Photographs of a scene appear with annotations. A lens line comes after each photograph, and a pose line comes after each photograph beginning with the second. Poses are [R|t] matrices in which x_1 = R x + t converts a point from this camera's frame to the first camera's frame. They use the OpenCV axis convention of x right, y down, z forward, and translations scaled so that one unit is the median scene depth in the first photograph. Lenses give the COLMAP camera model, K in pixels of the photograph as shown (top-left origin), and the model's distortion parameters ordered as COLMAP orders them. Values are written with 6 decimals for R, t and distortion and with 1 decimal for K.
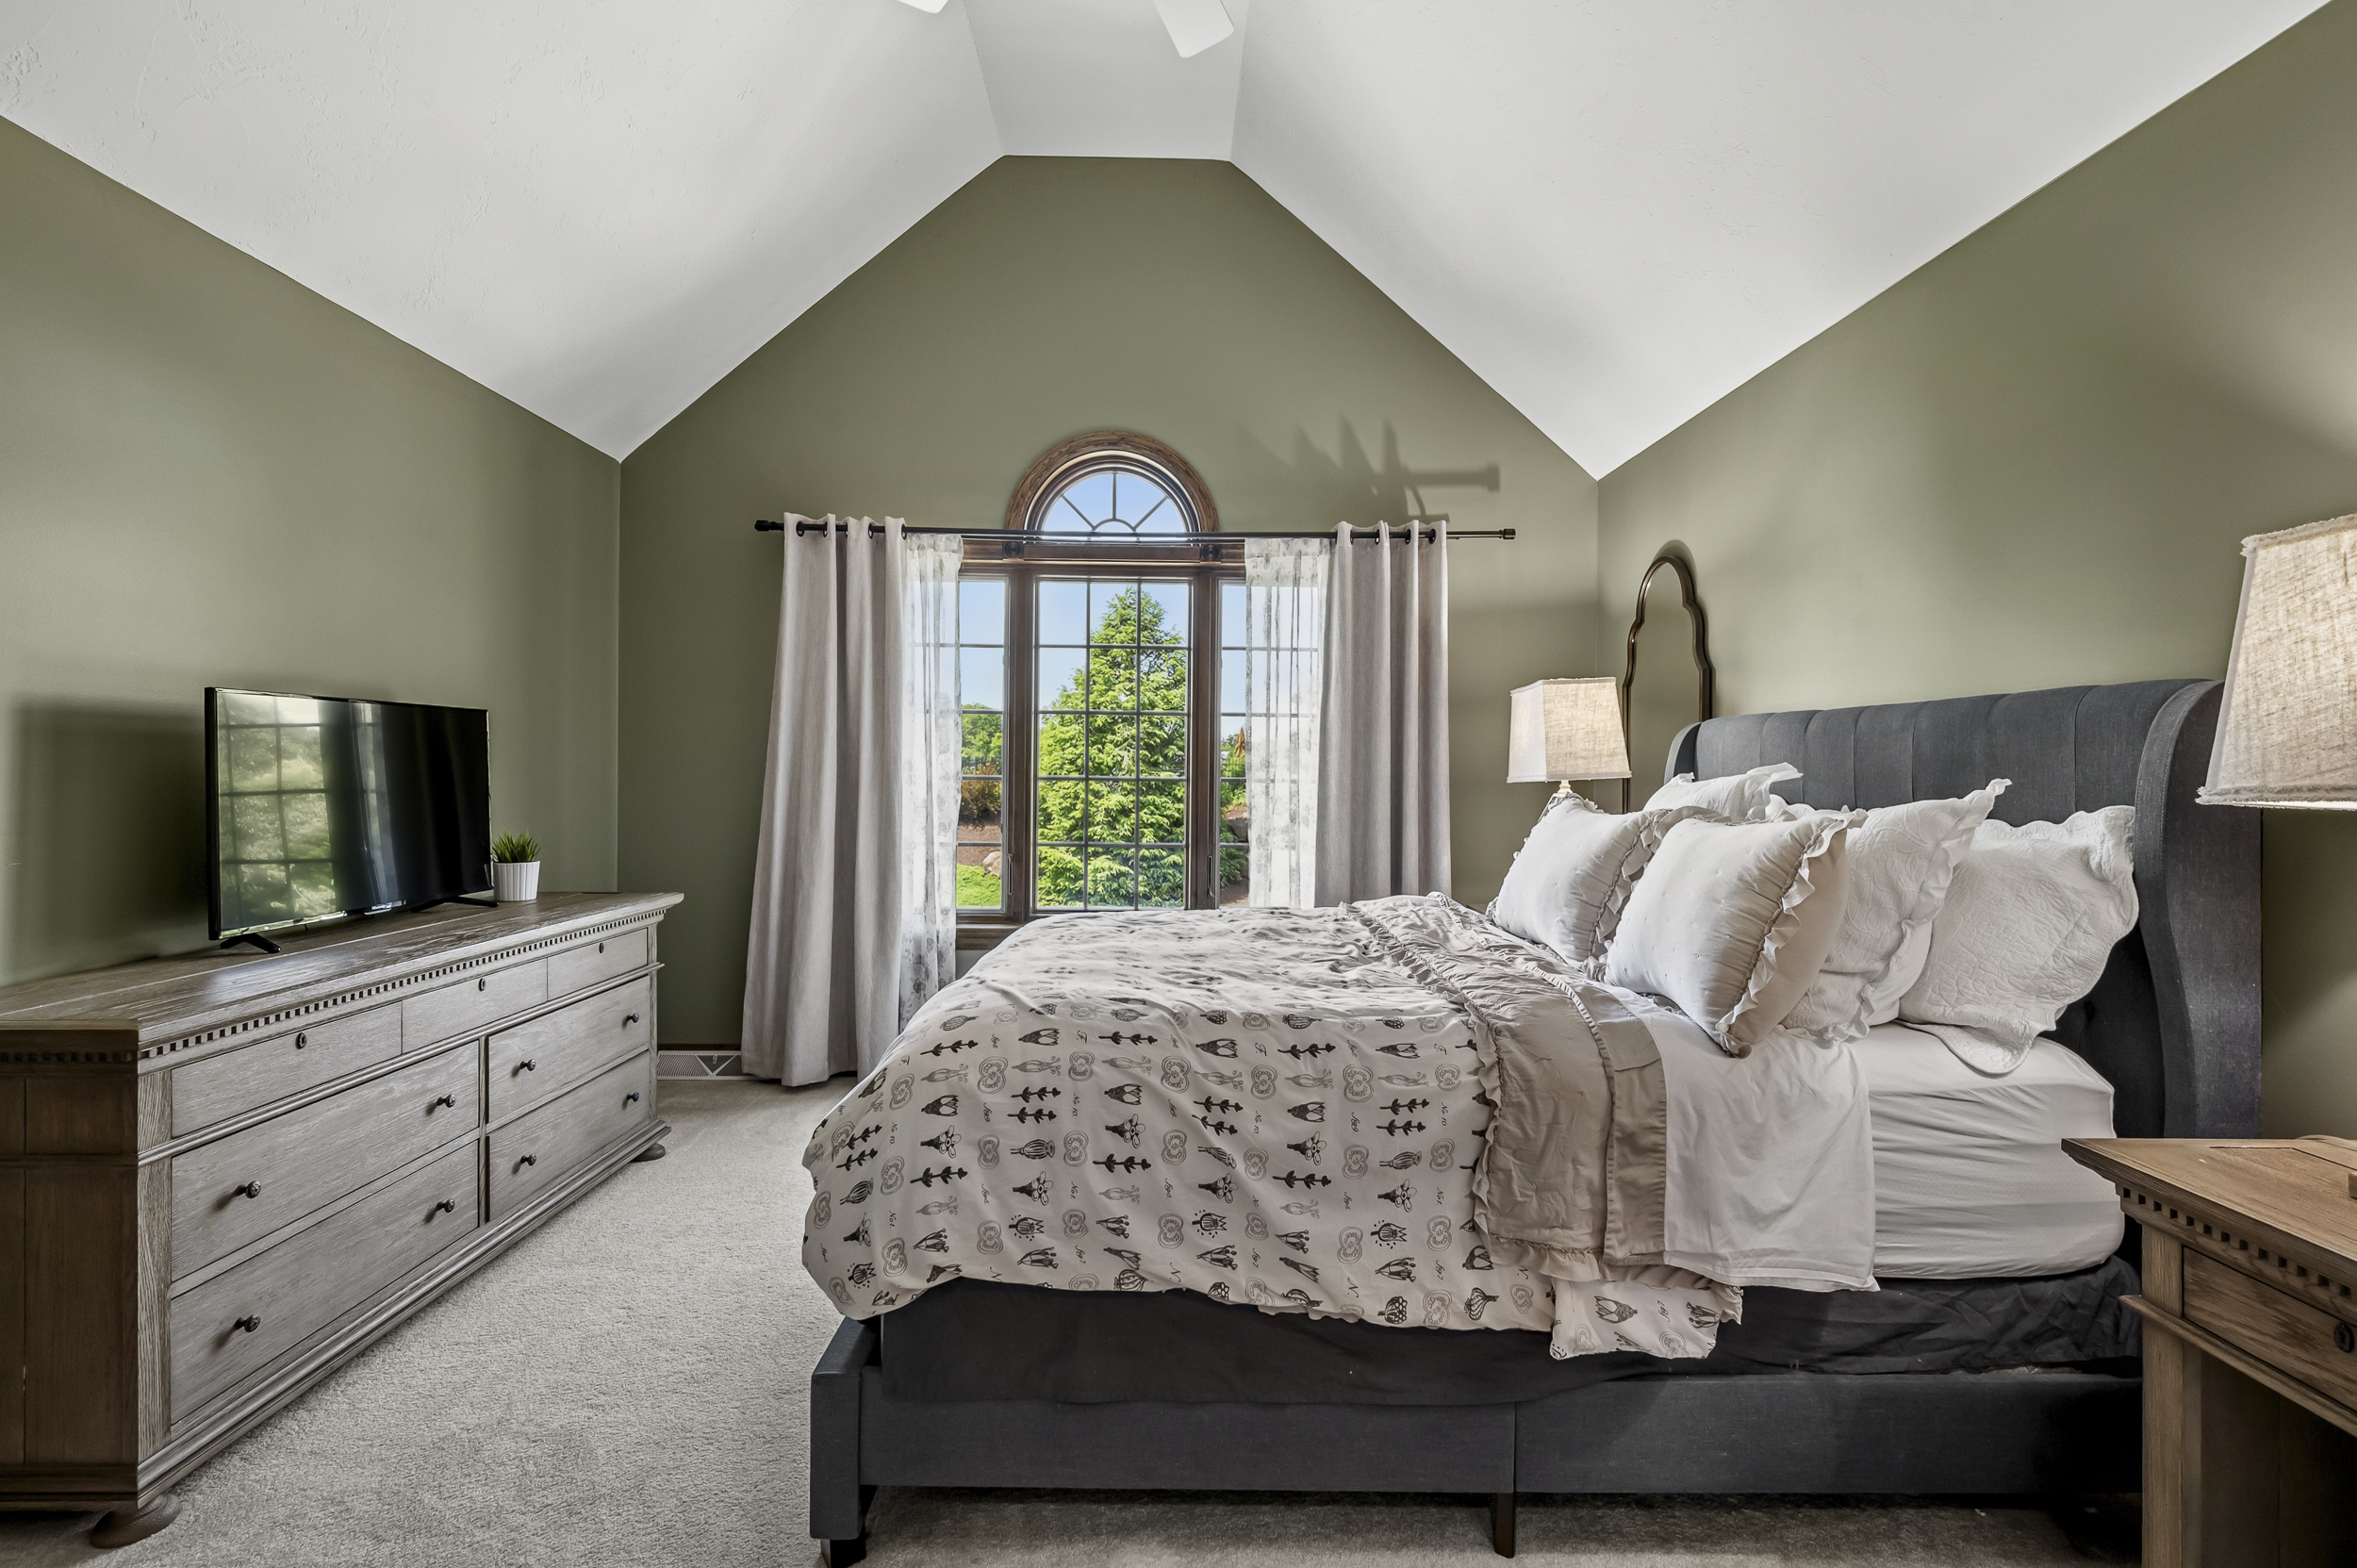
lens RADIAL K [[1054.4, 0, 1170.6], [0, 1054.4, 774.2], [0, 0, 1]] dist [0.003235, 0.000072]
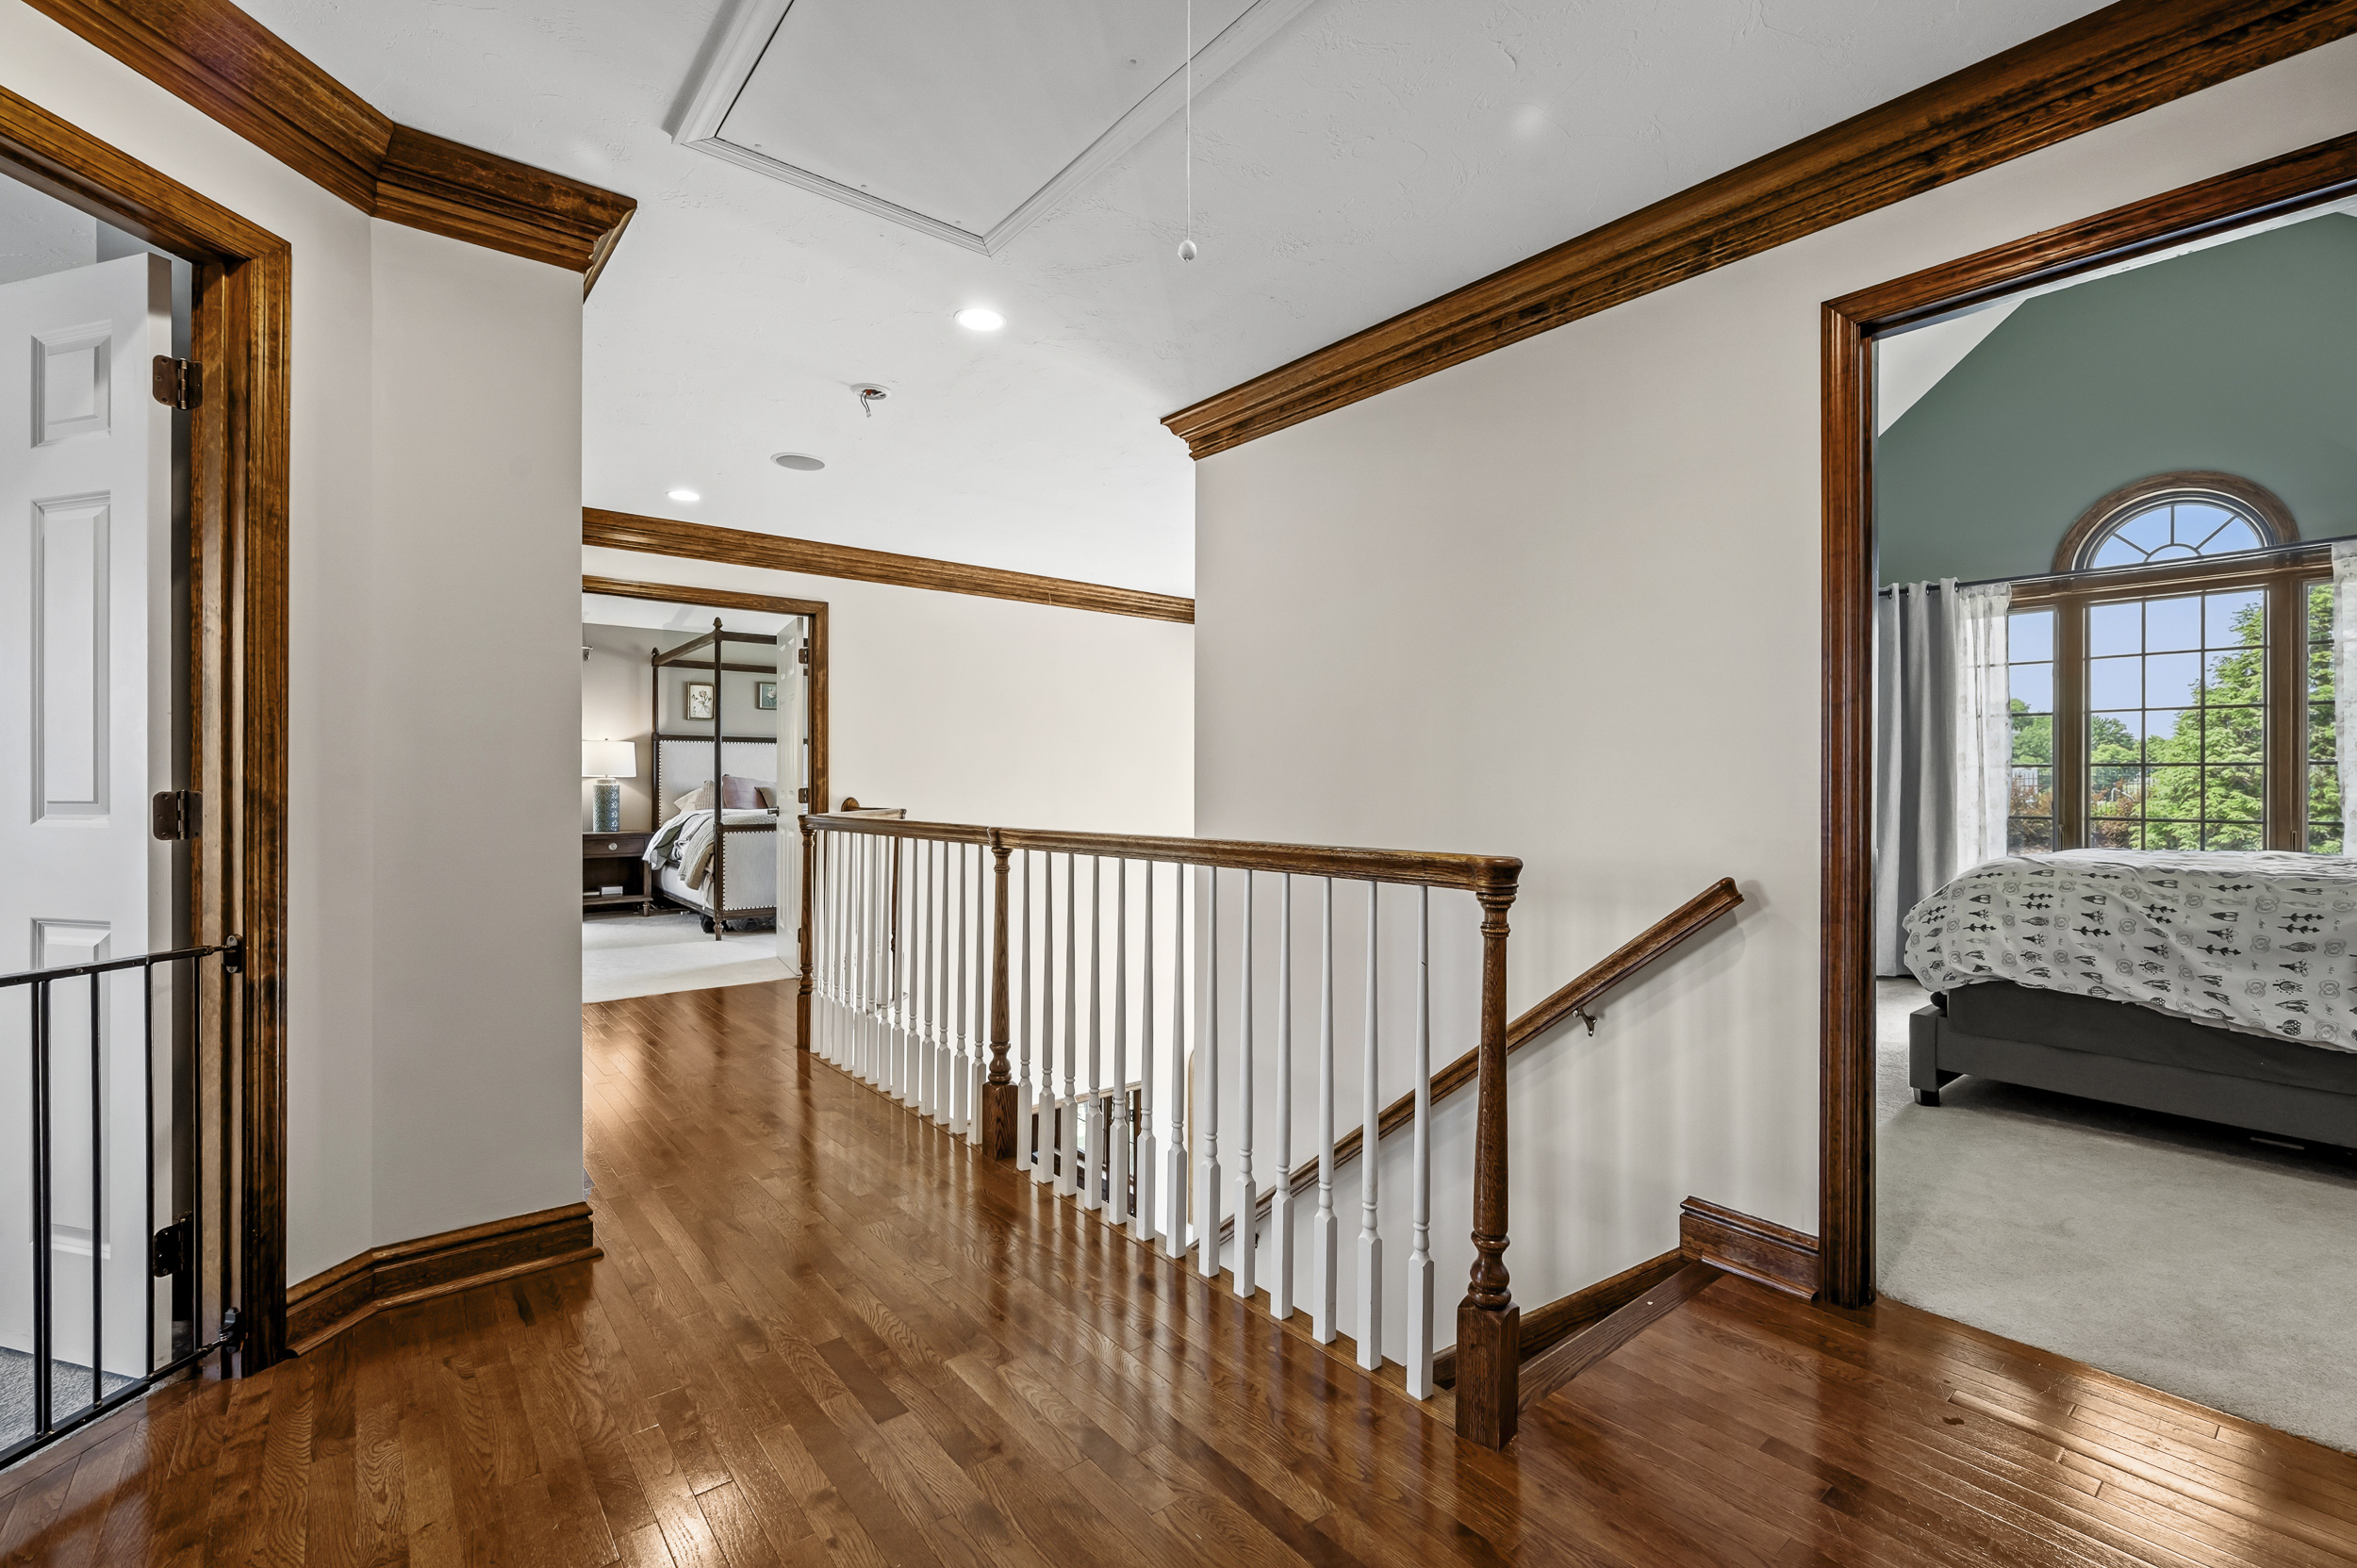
lens RADIAL K [[1022.3, 0, 1180.4], [0, 1022.3, 780.2], [0, 0, 1]] dist [-0.001983, 0.000317]
pose [[0.622171, -0.010413, -0.782812, 0.391944], [-0.002687, 0.999877, -0.015437, 0.114060], [0.782877, 0.011708, 0.622067, -1.543598]]
